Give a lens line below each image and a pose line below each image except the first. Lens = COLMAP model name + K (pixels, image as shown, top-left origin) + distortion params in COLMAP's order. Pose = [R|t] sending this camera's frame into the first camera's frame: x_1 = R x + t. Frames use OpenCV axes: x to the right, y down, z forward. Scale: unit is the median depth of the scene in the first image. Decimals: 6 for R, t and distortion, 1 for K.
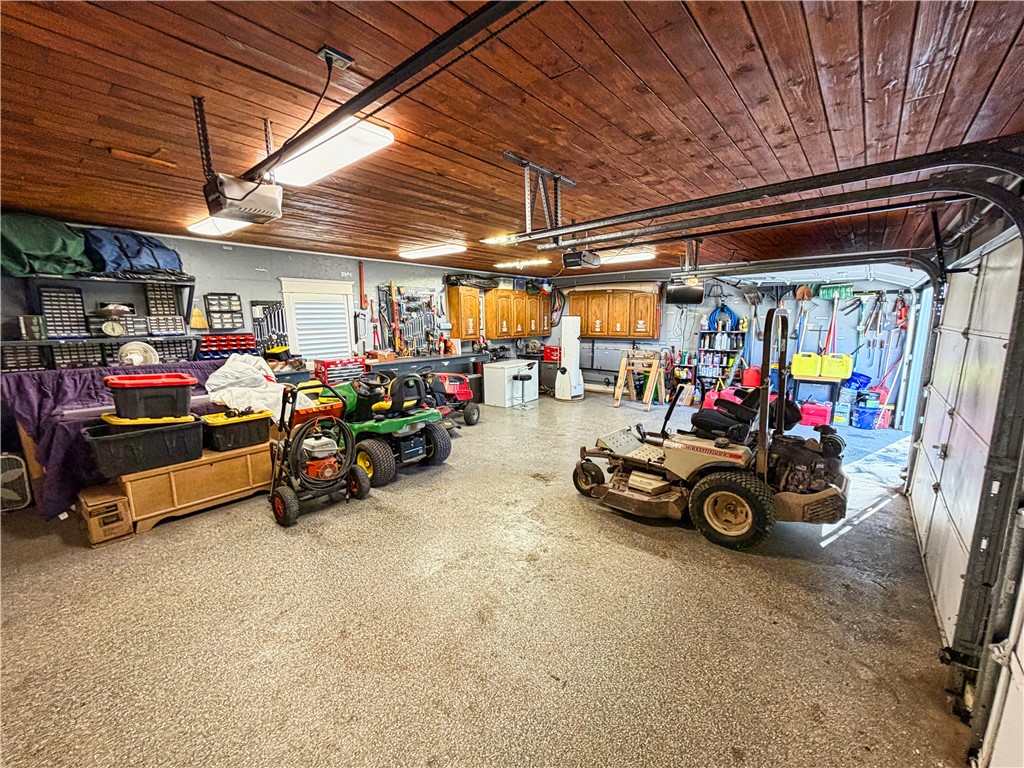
lens RADIAL K [[415.8, 0, 507.3], [0, 415.8, 385.7], [0, 0, 1]] dist [-0.001333, -0.000106]
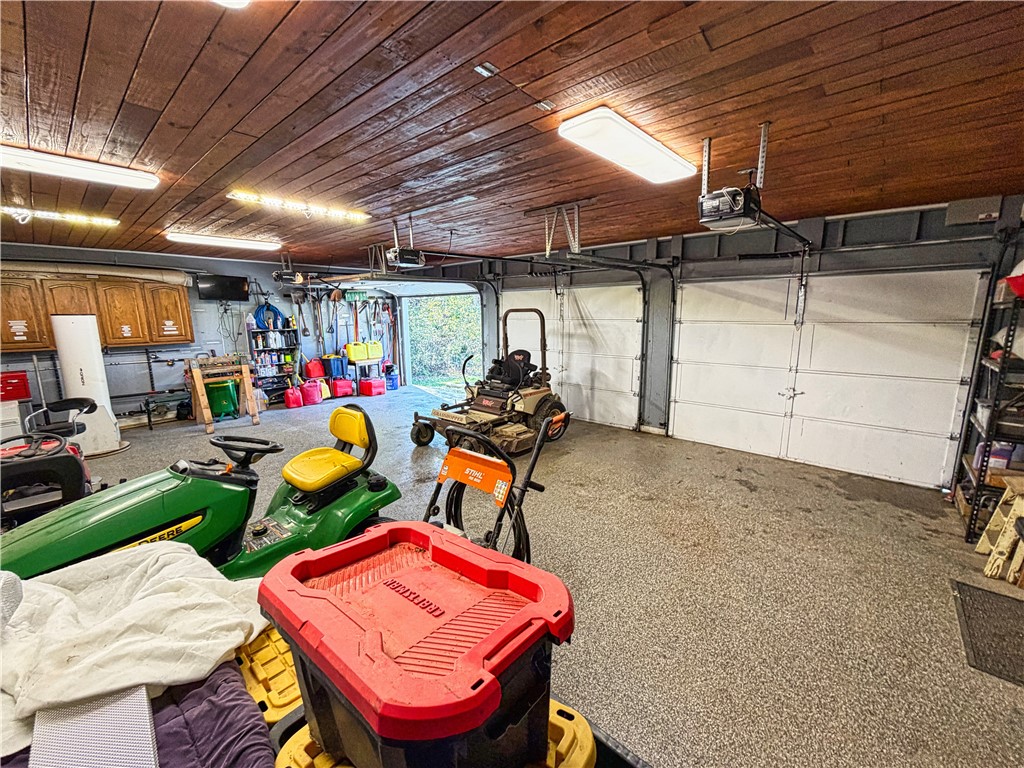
lens RADIAL K [[415.8, 0, 507.3], [0, 415.8, 385.7], [0, 0, 1]] dist [-0.001333, -0.000106]
pose [[0.020976, -0.169690, 0.985274, -0.473992], [0.167968, 0.972082, 0.163842, -0.068023], [-0.985569, 0.162058, 0.048893, 0.414266]]
